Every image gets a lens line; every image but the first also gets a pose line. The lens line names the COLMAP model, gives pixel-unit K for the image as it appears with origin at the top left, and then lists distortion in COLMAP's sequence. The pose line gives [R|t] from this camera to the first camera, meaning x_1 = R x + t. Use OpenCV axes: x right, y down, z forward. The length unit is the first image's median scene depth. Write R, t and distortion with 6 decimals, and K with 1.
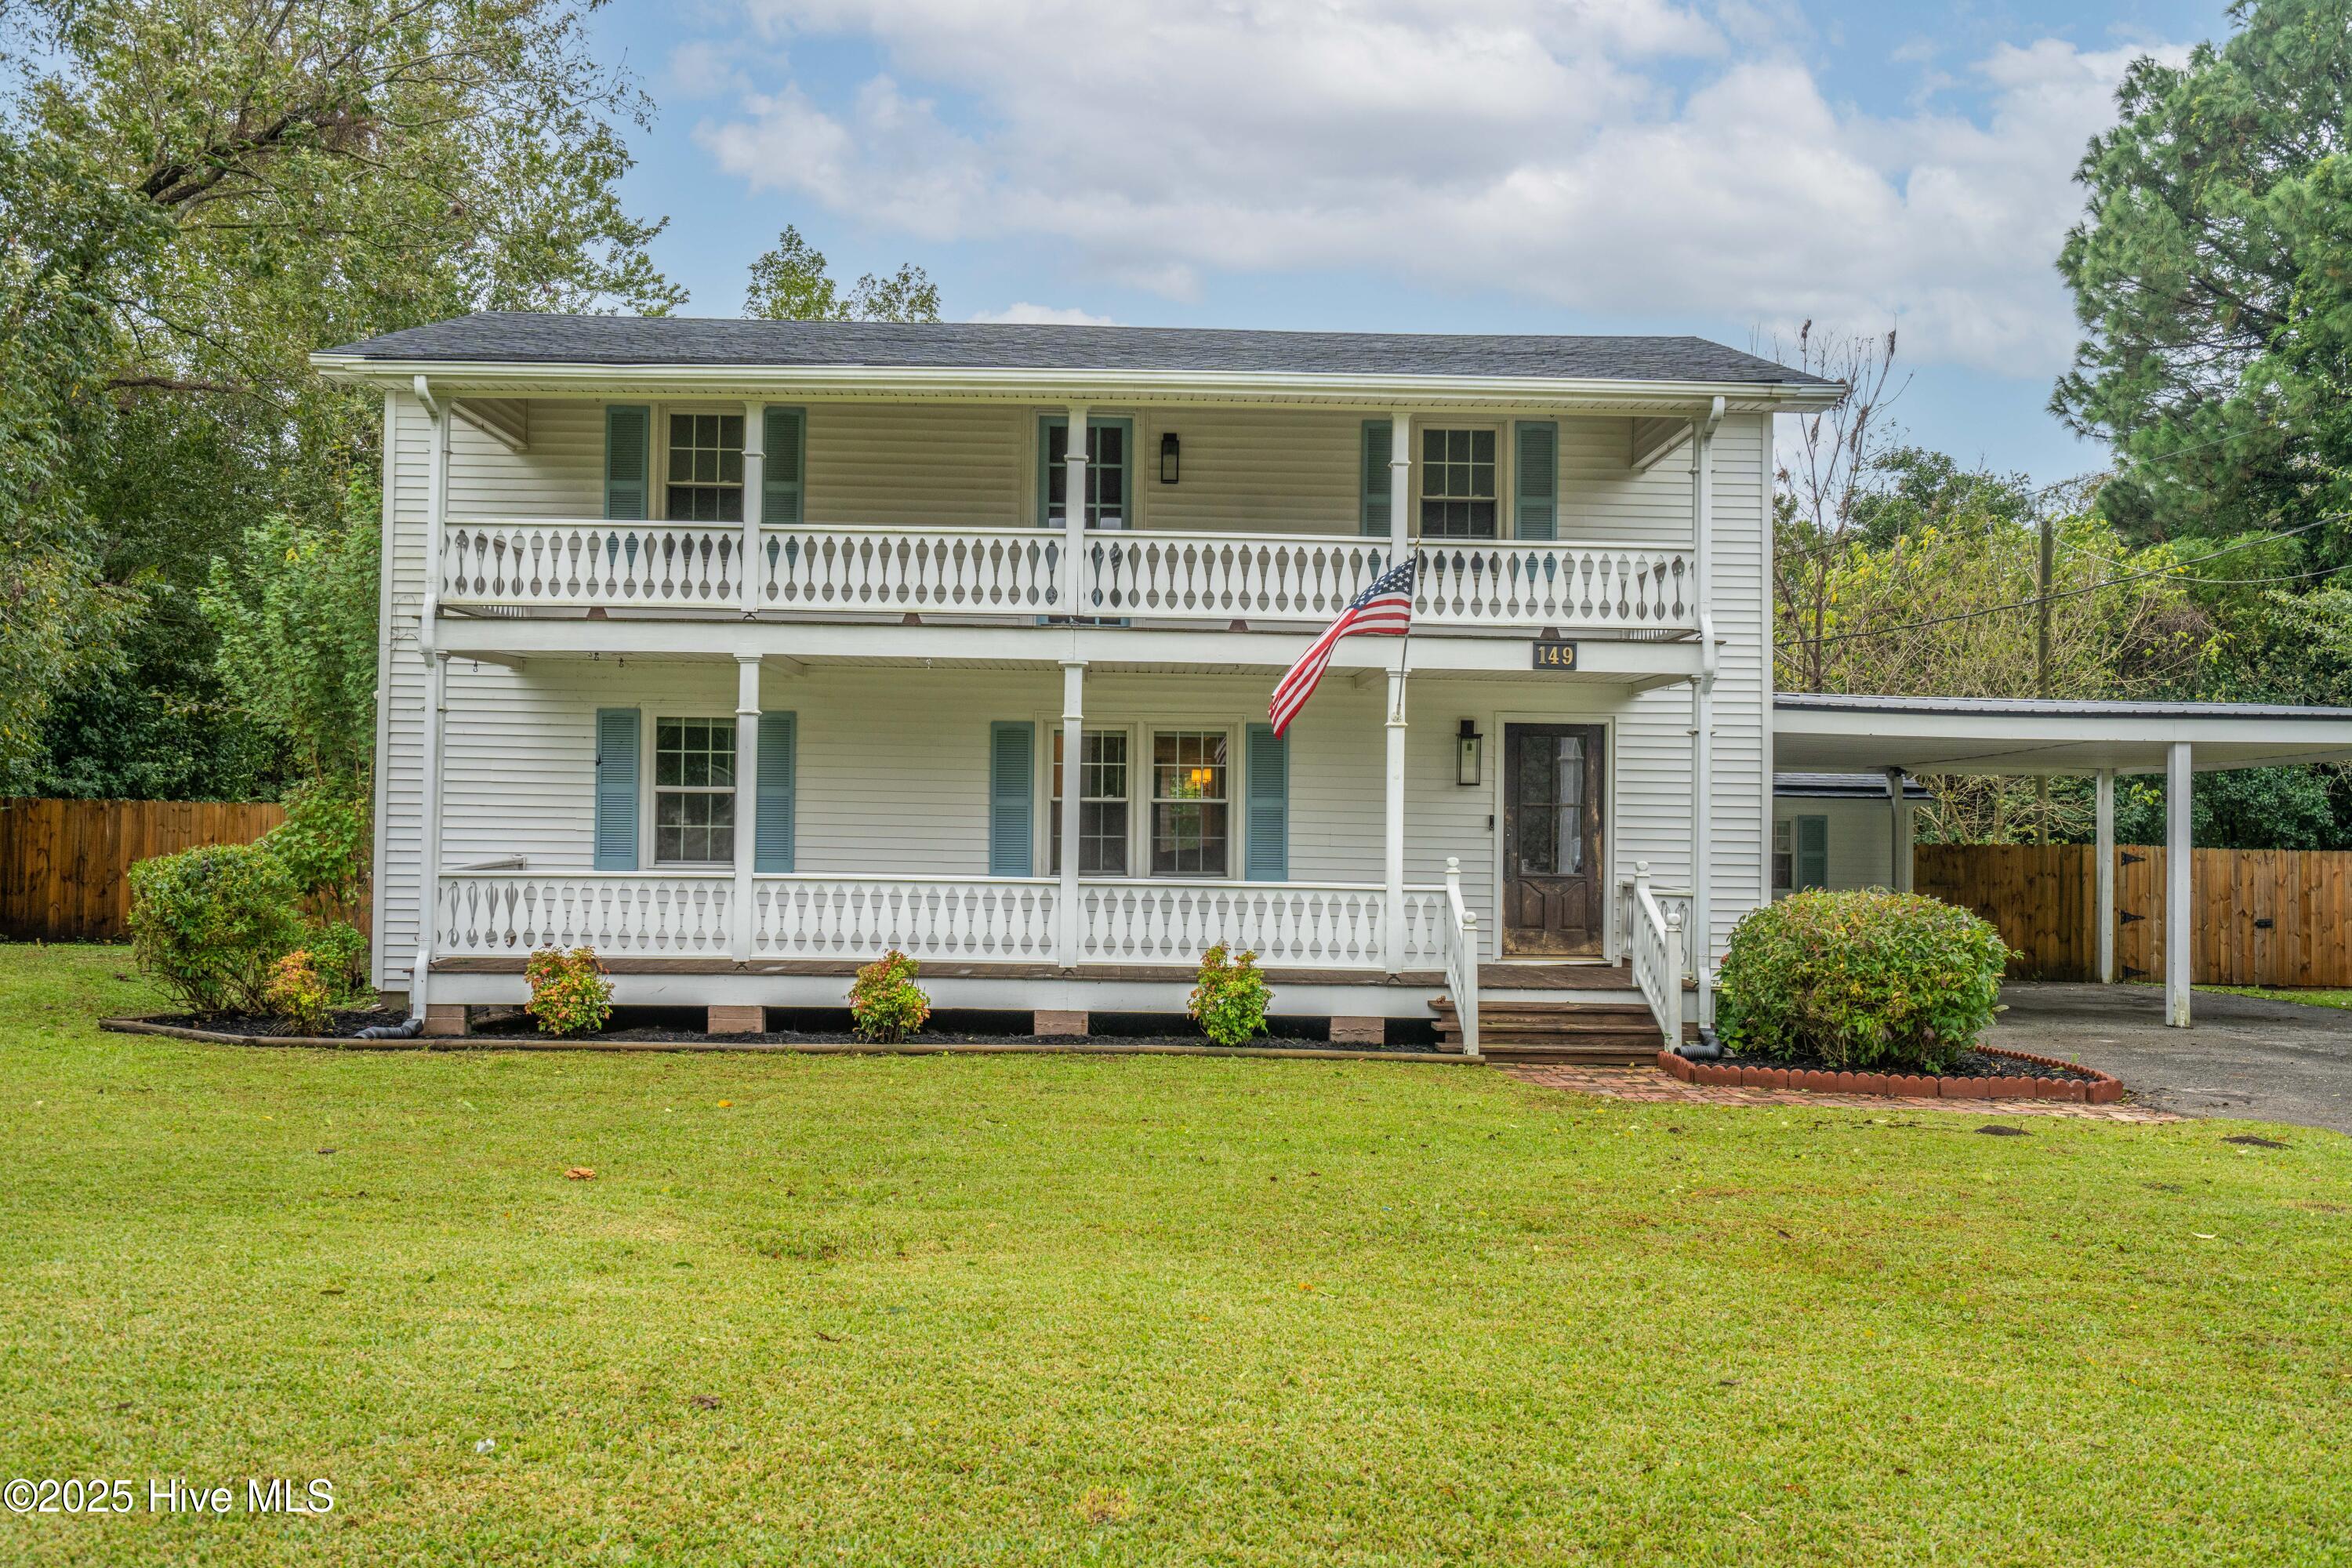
lens RADIAL K [[2114.8, 0, 1177.2], [0, 2114.8, 830.9], [0, 0, 1]] dist [0.006585, 0.001649]
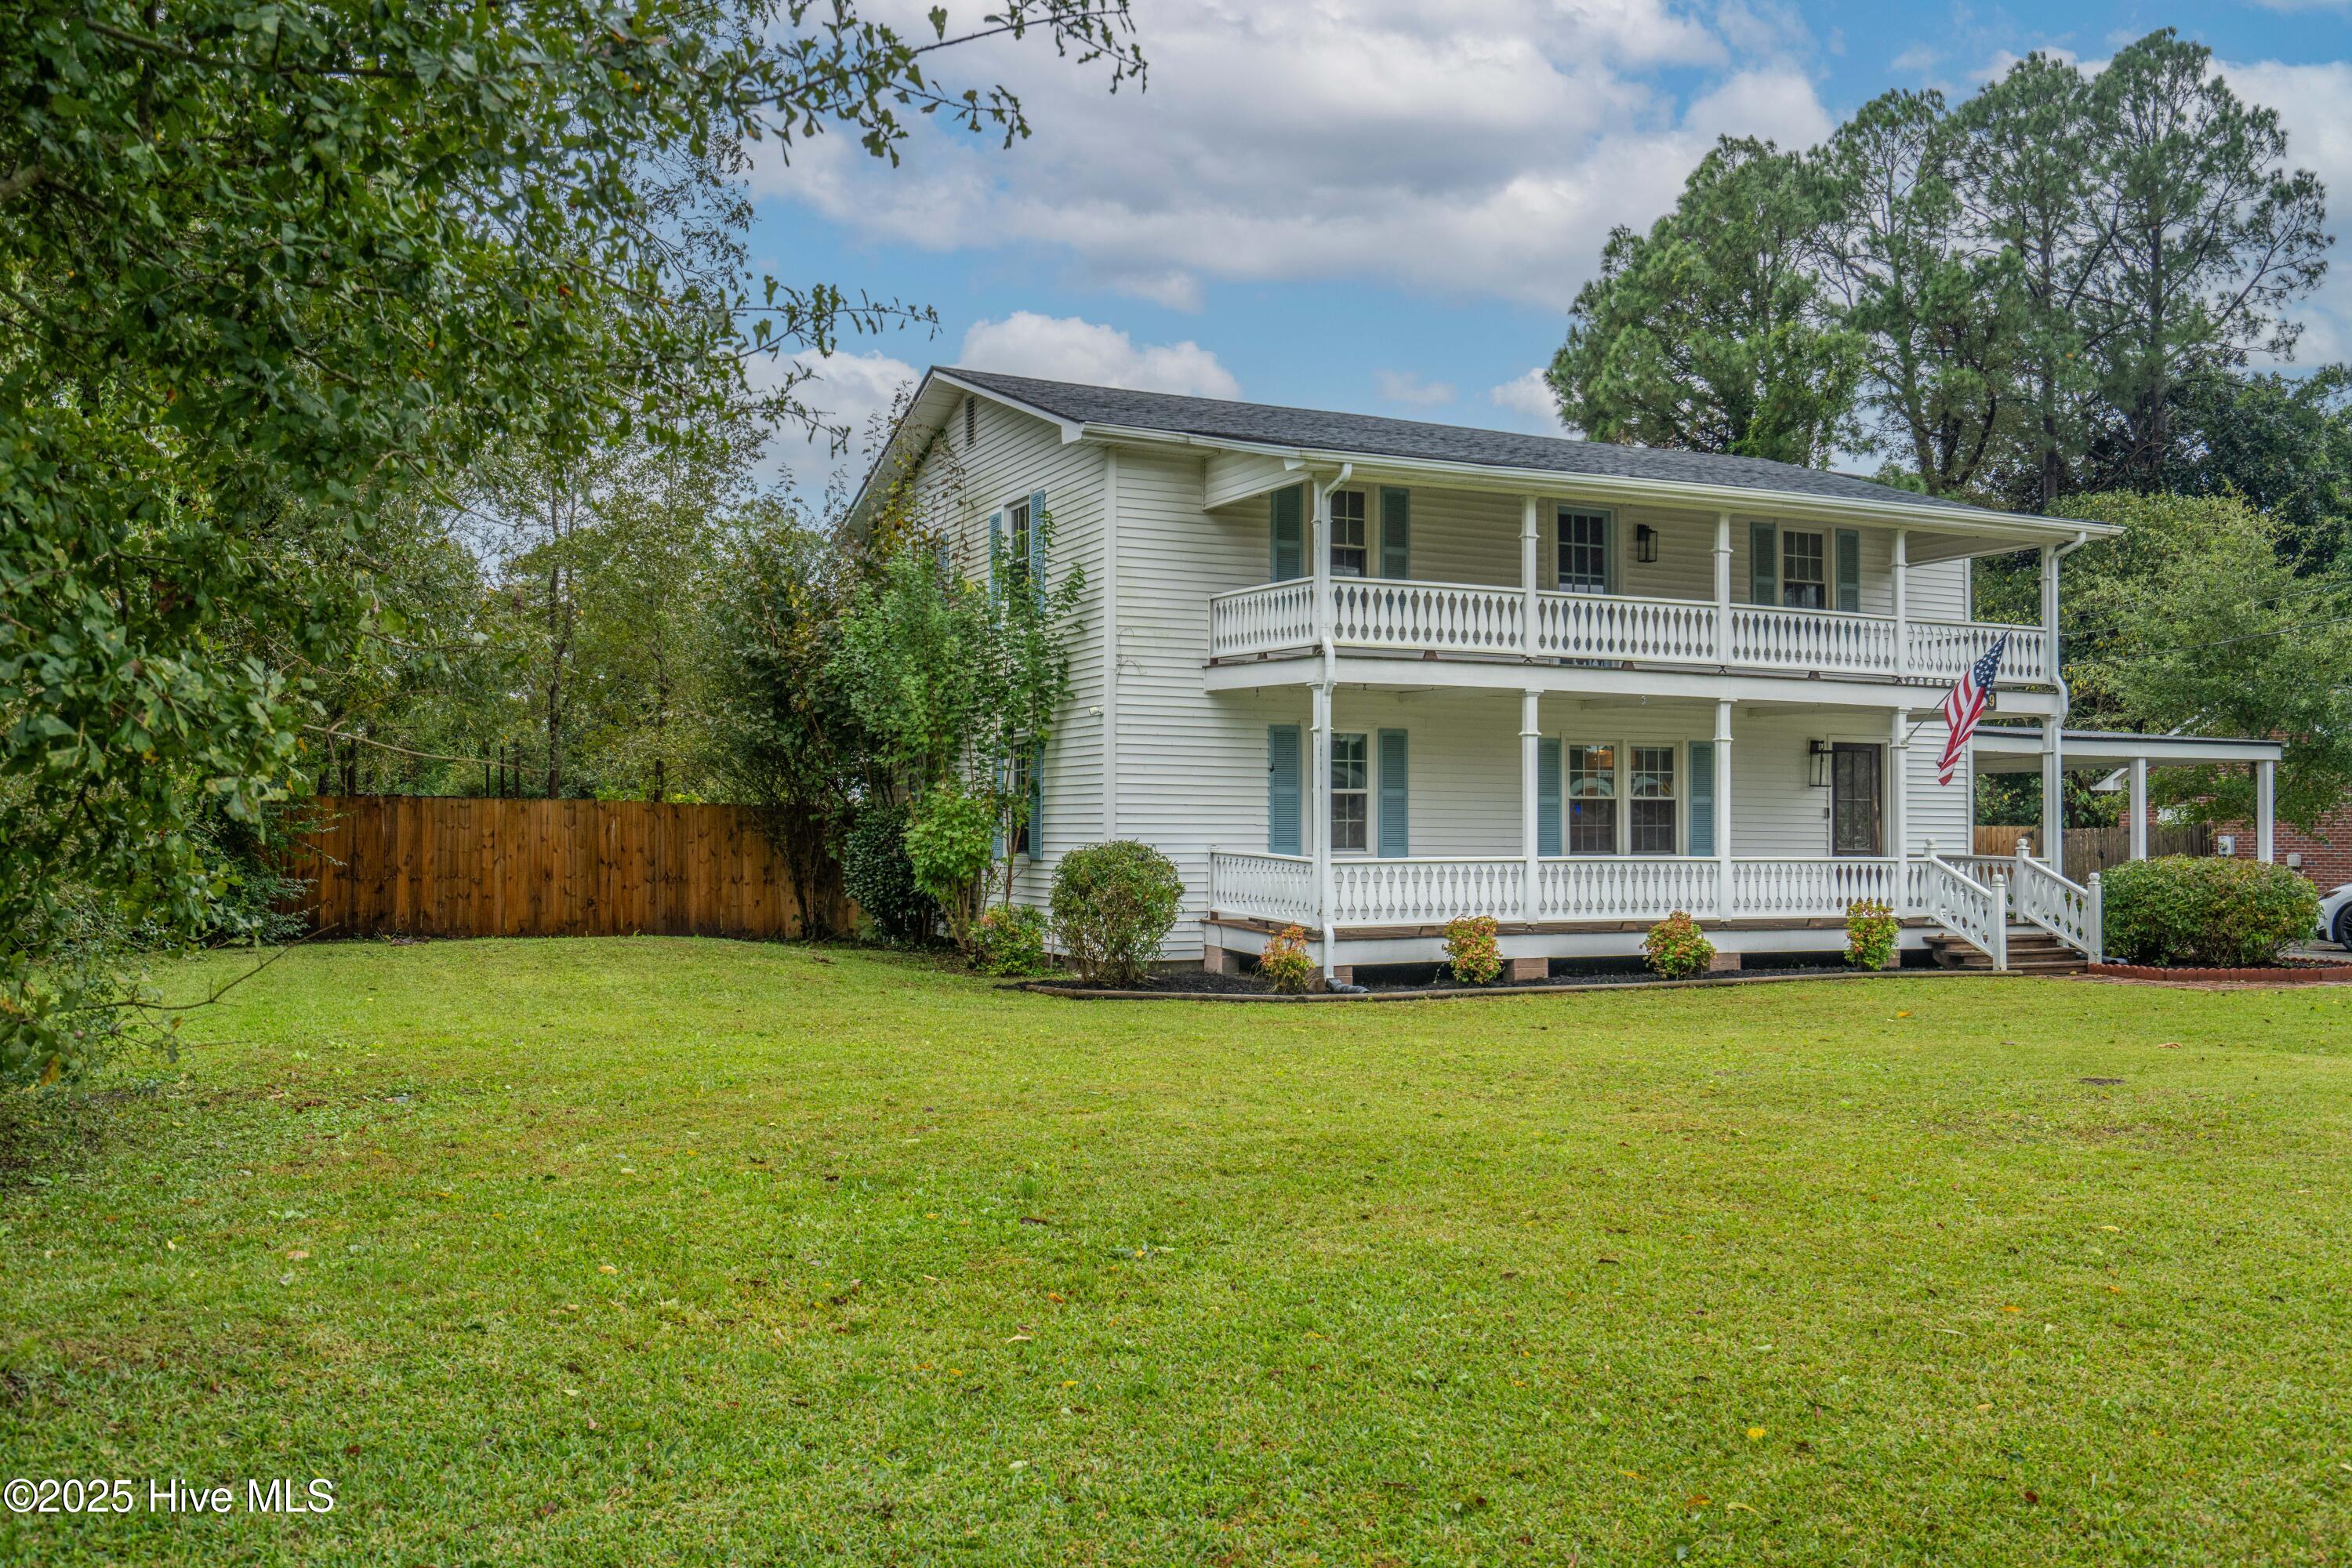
lens RADIAL K [[1971.3, 0, 1150.3], [0, 1971.3, 788.3], [0, 0, 1]] dist [0.003647, -0.002676]
pose [[0.905968, -0.004698, 0.423320, -0.817570], [0.007224, 0.999964, -0.004362, -0.016818], [-0.423285, 0.007010, 0.905970, -0.001442]]
